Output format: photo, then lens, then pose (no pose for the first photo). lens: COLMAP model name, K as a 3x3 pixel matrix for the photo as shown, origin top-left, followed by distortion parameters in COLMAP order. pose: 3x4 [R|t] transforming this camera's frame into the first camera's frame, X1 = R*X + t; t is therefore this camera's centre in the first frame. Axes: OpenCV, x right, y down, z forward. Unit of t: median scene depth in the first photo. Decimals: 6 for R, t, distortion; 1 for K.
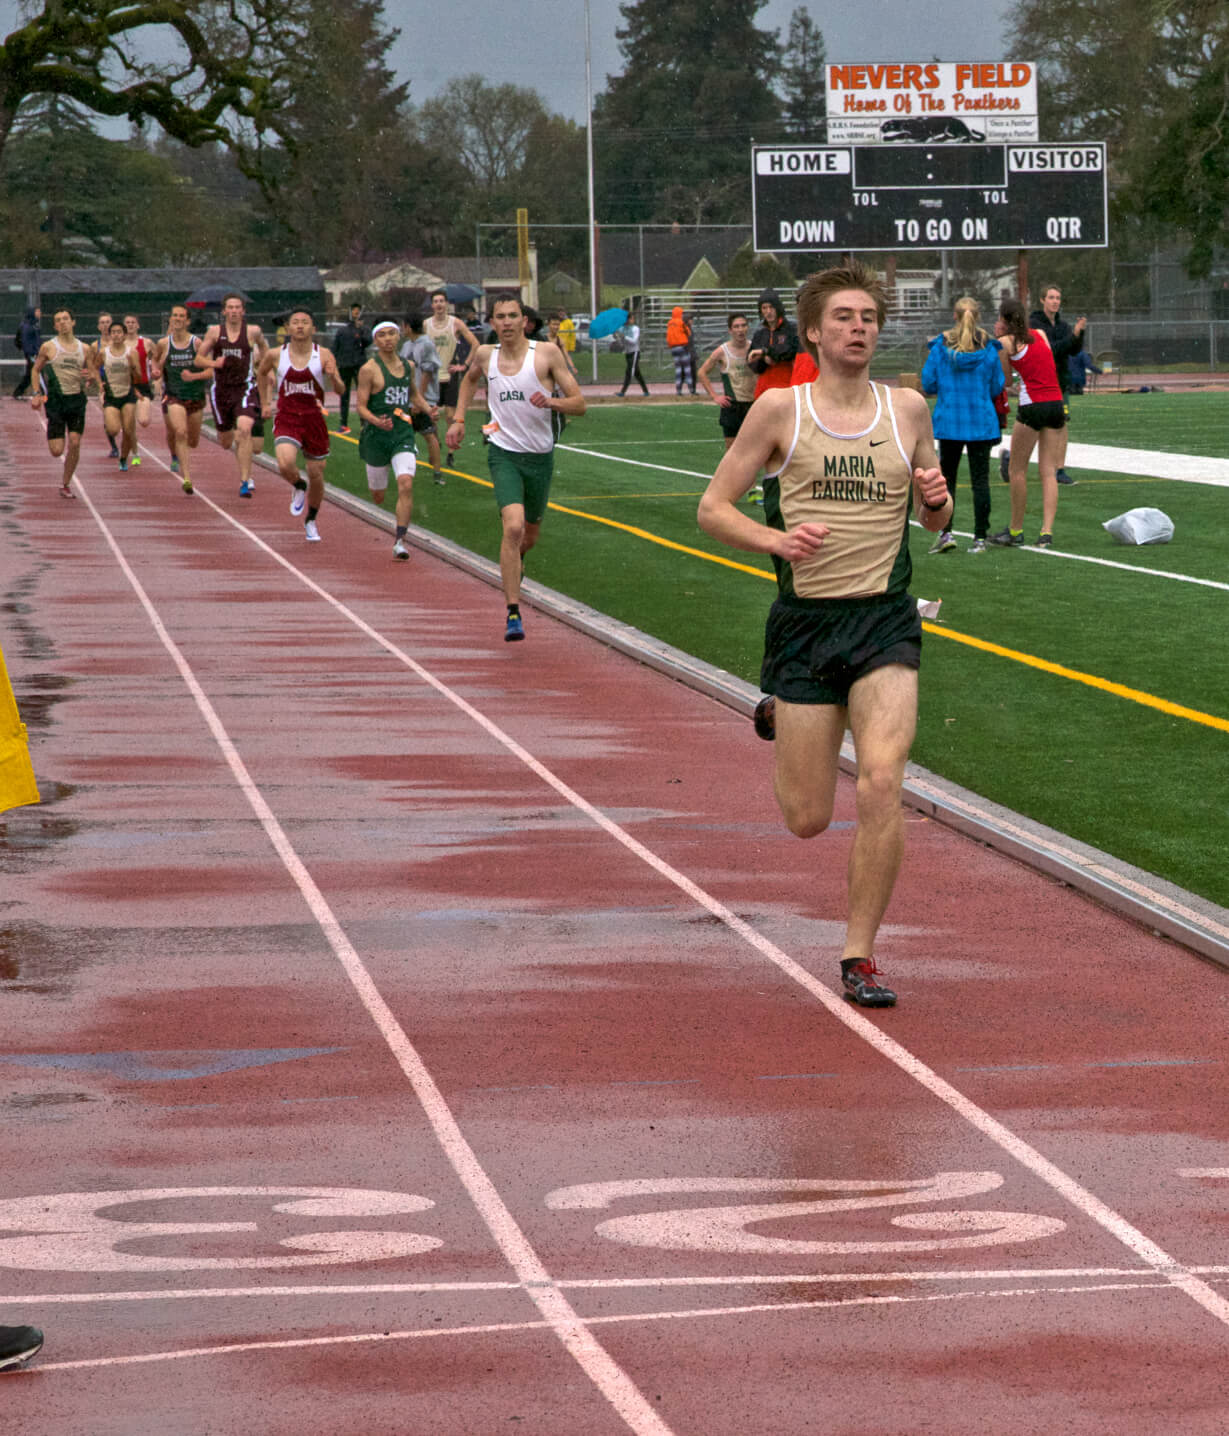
lens RADIAL K [[8334.4, 0, 948.1], [0, 8334.4, 719.0], [0, 0, 1]] dist [0.452219, -4.325273]
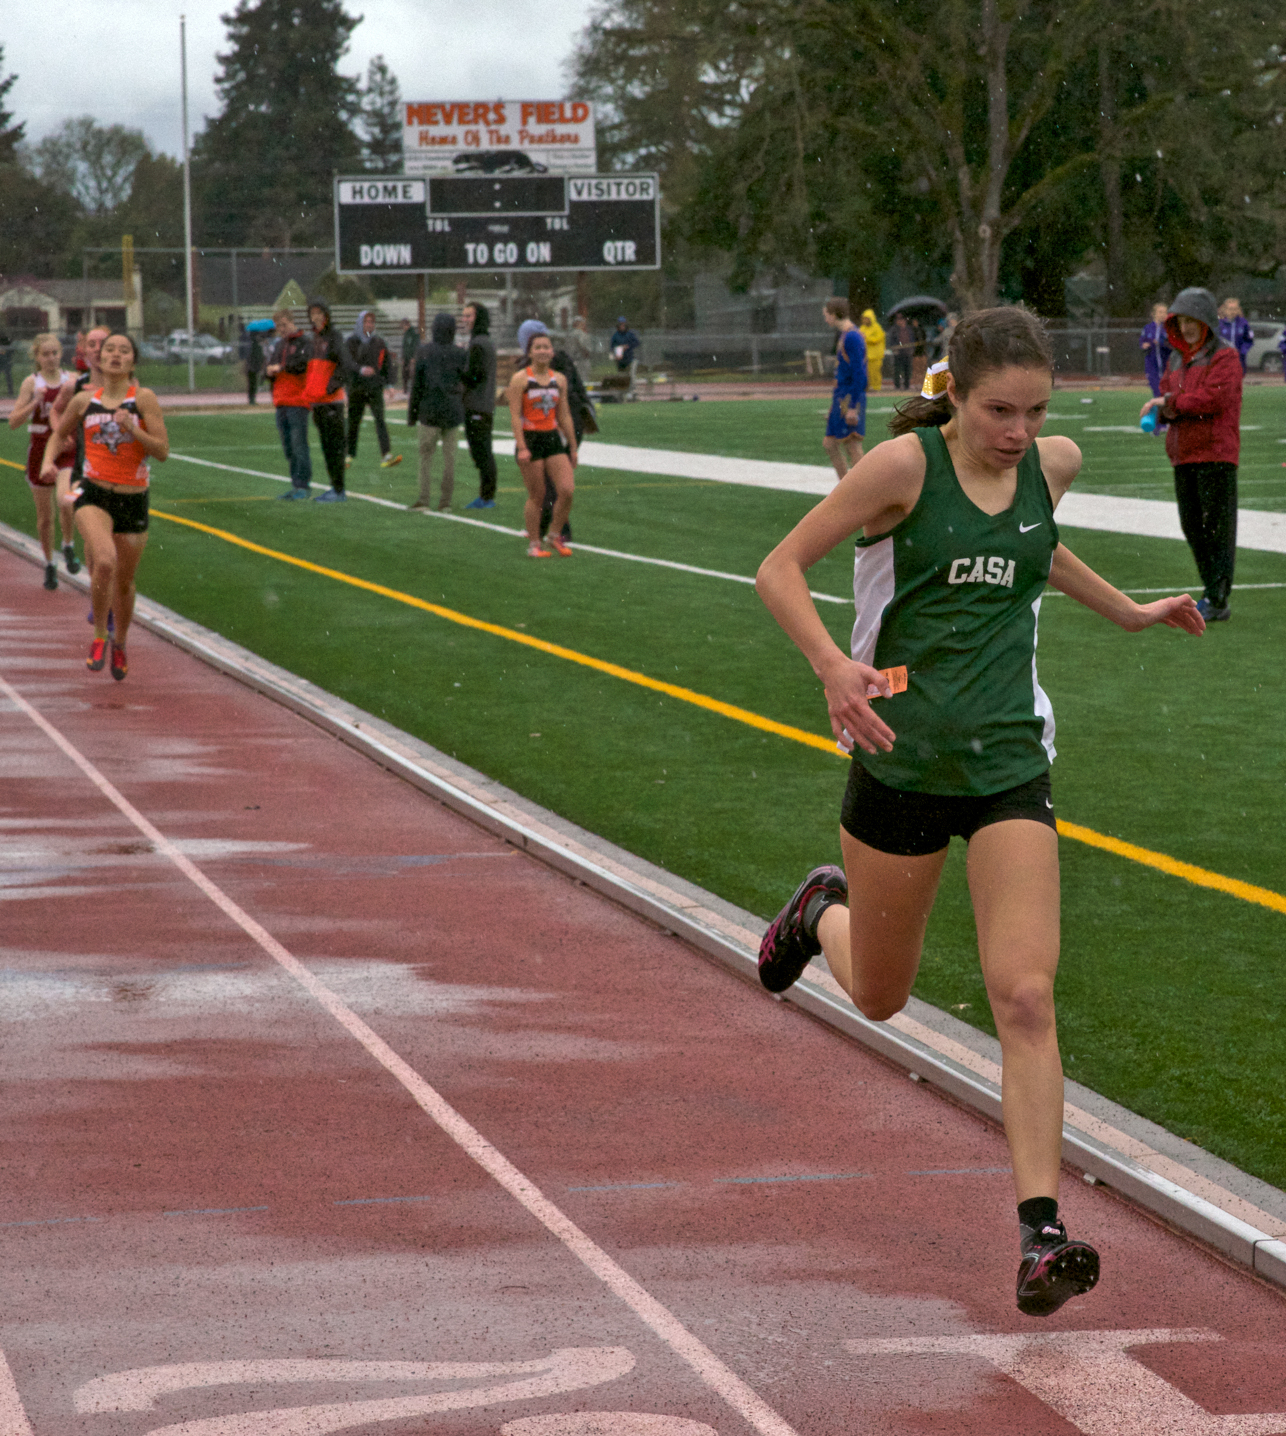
lens RADIAL K [[6798.4, 0, 643.0], [0, 6798.4, 718.0], [0, 0, 1]] dist [-0.080855, -4.476045]
pose [[0.999772, -0.001975, 0.021249, -0.002151], [0.001813, 0.999969, 0.007632, -0.004250], [-0.021263, -0.007592, 0.999745, 0.106090]]
